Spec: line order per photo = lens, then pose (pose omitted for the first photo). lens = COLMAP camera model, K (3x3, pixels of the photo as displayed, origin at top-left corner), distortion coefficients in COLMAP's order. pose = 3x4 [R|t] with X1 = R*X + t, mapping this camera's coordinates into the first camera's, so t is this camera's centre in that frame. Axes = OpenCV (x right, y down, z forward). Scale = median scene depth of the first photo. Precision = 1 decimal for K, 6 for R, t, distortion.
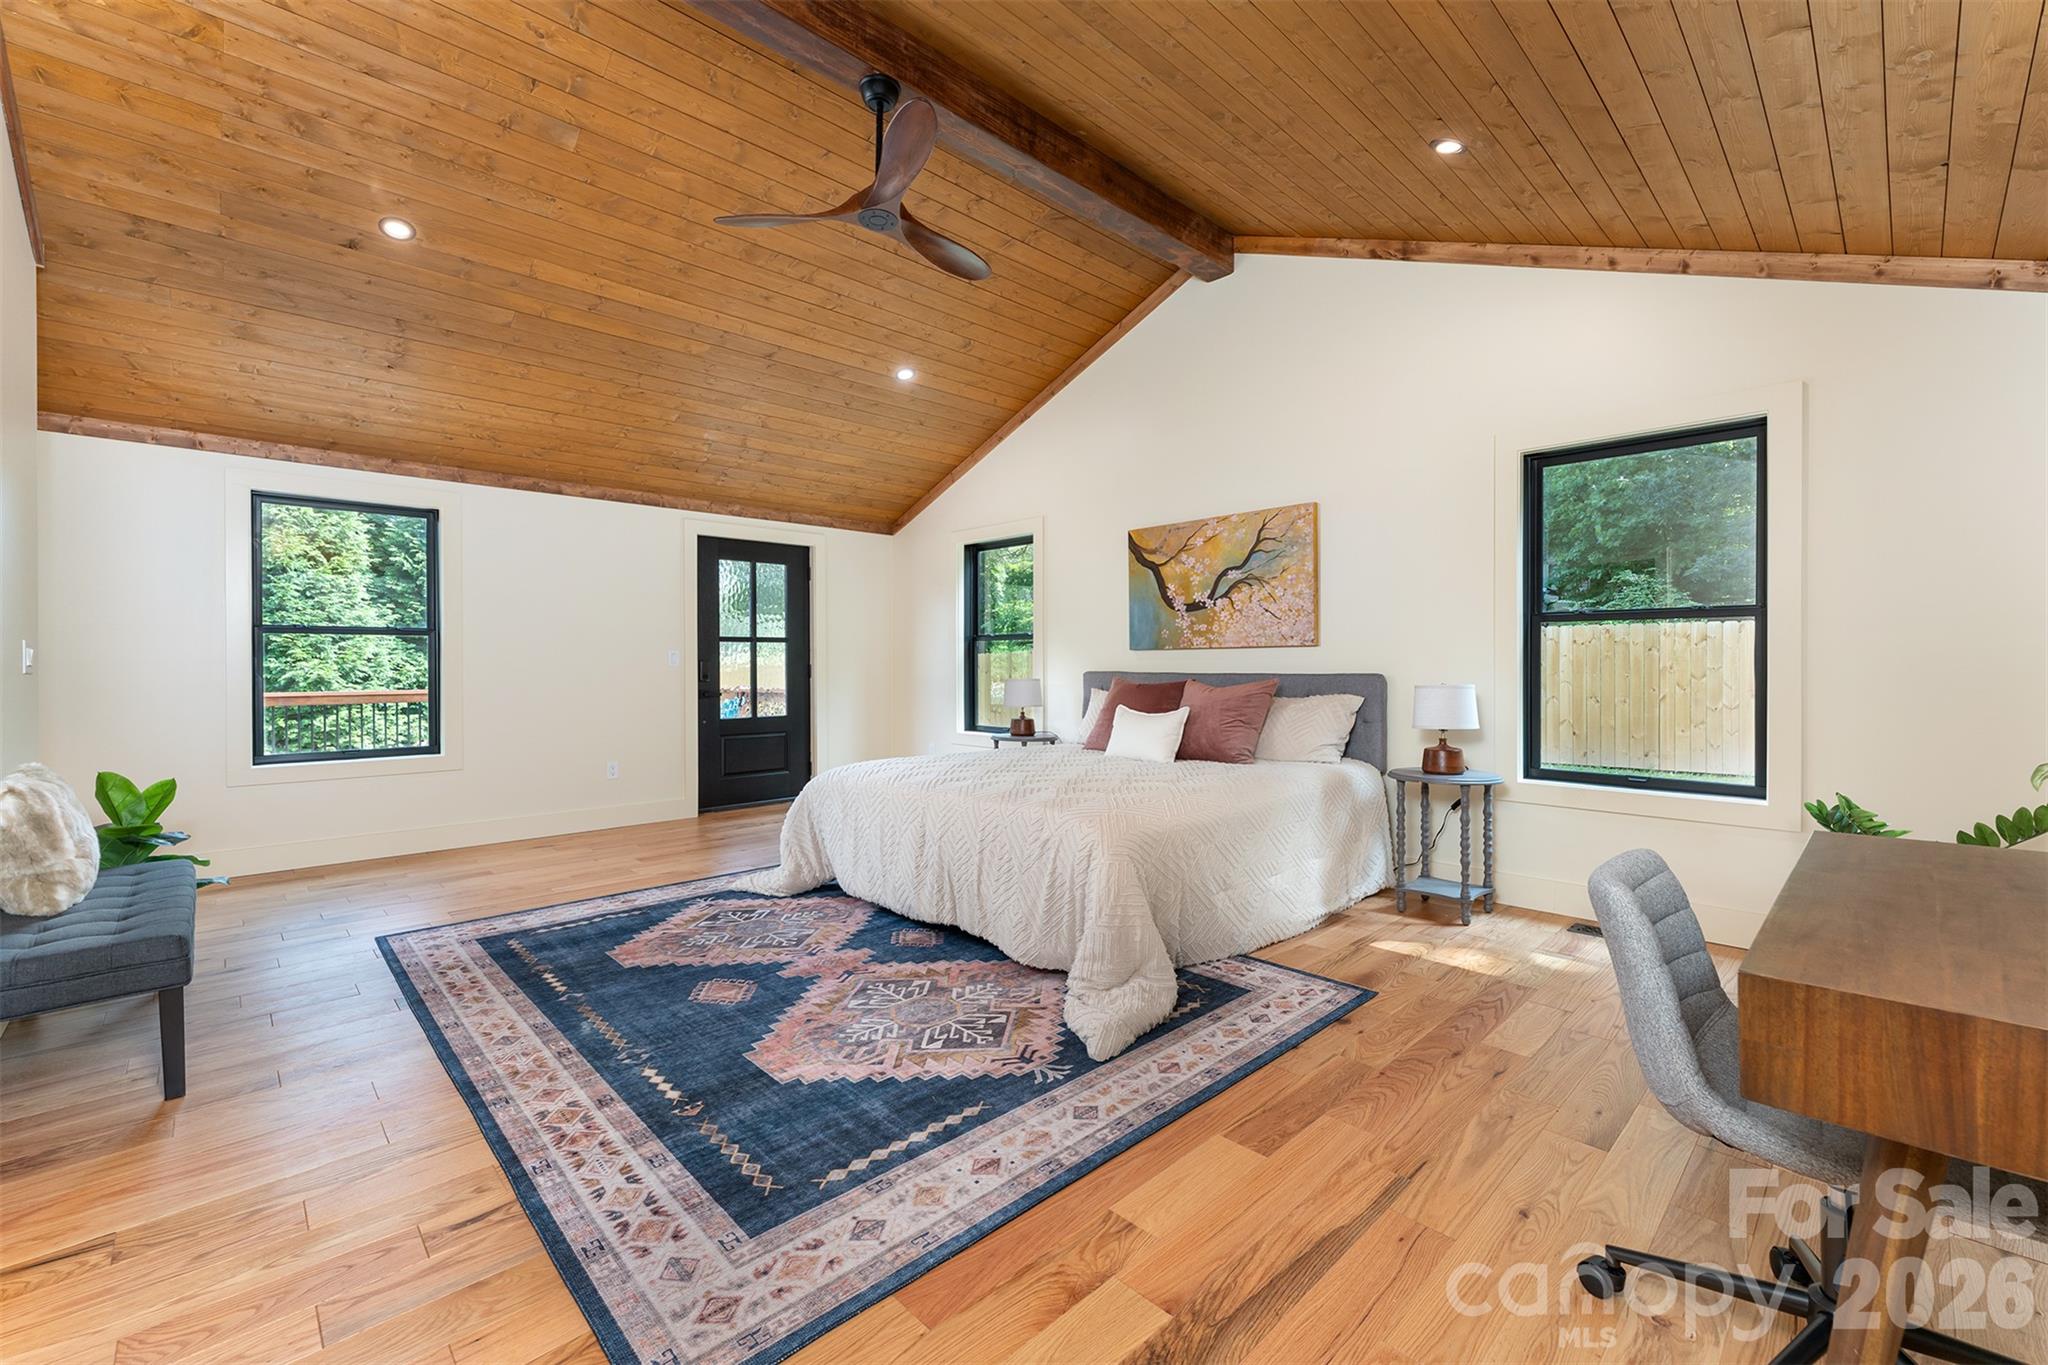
lens RADIAL K [[831.8, 0, 1033.3], [0, 831.8, 681.2], [0, 0, 1]] dist [0.002565, 0.001161]
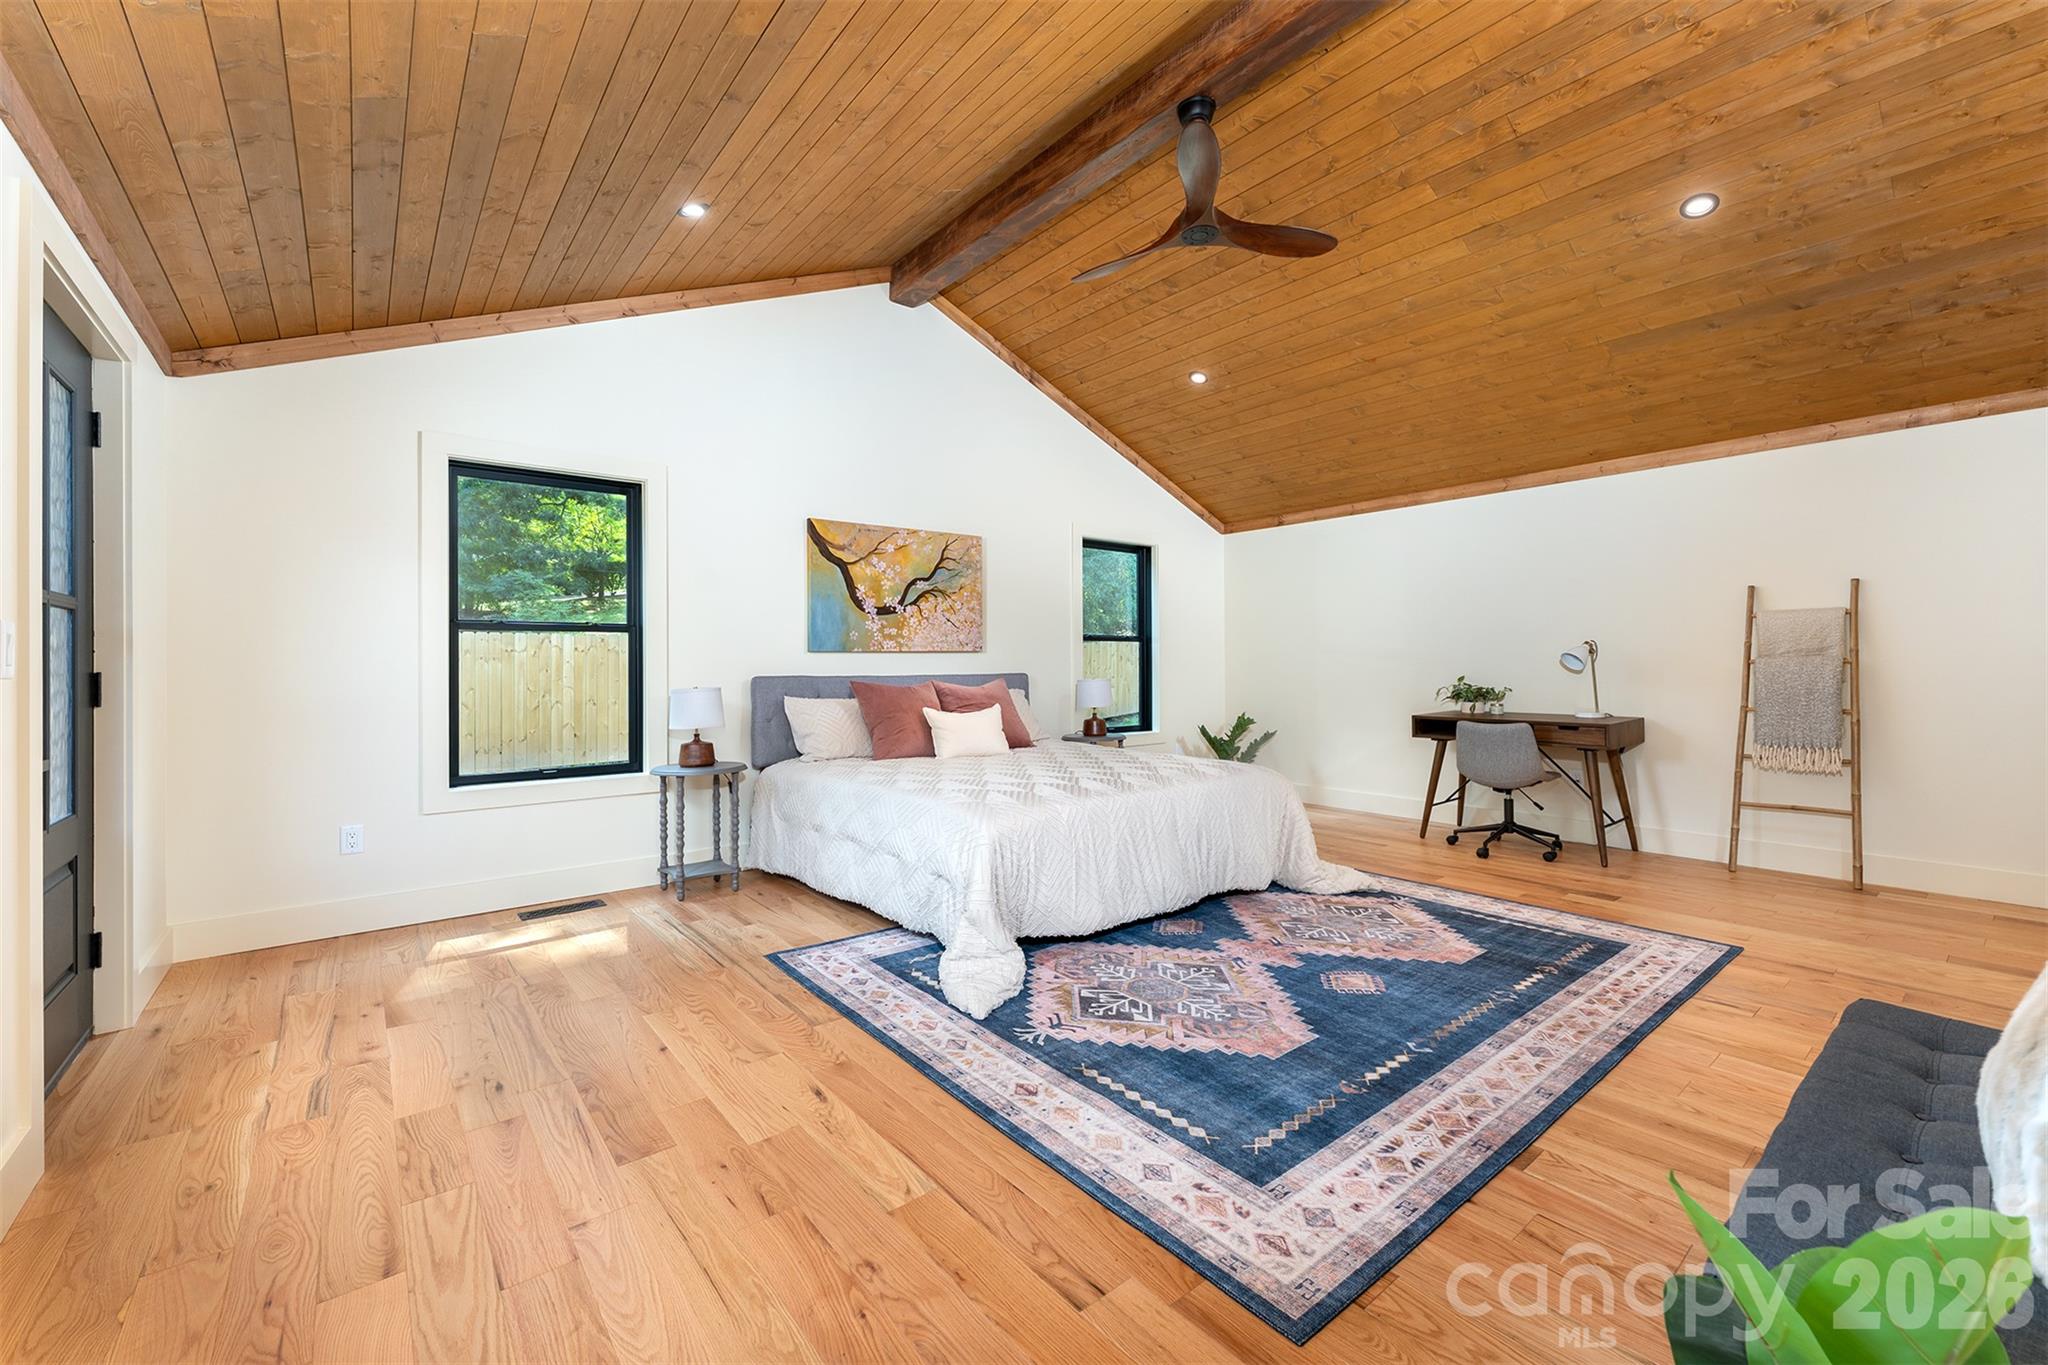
lens RADIAL K [[831.8, 0, 1028.9], [0, 831.8, 679.8], [0, 0, 1]] dist [0.002565, 0.001161]
pose [[0.091358, -0.014597, 0.995711, -1.248628], [0.026200, 0.999582, 0.012250, -0.019682], [-0.995473, 0.024968, 0.091702, 1.134461]]
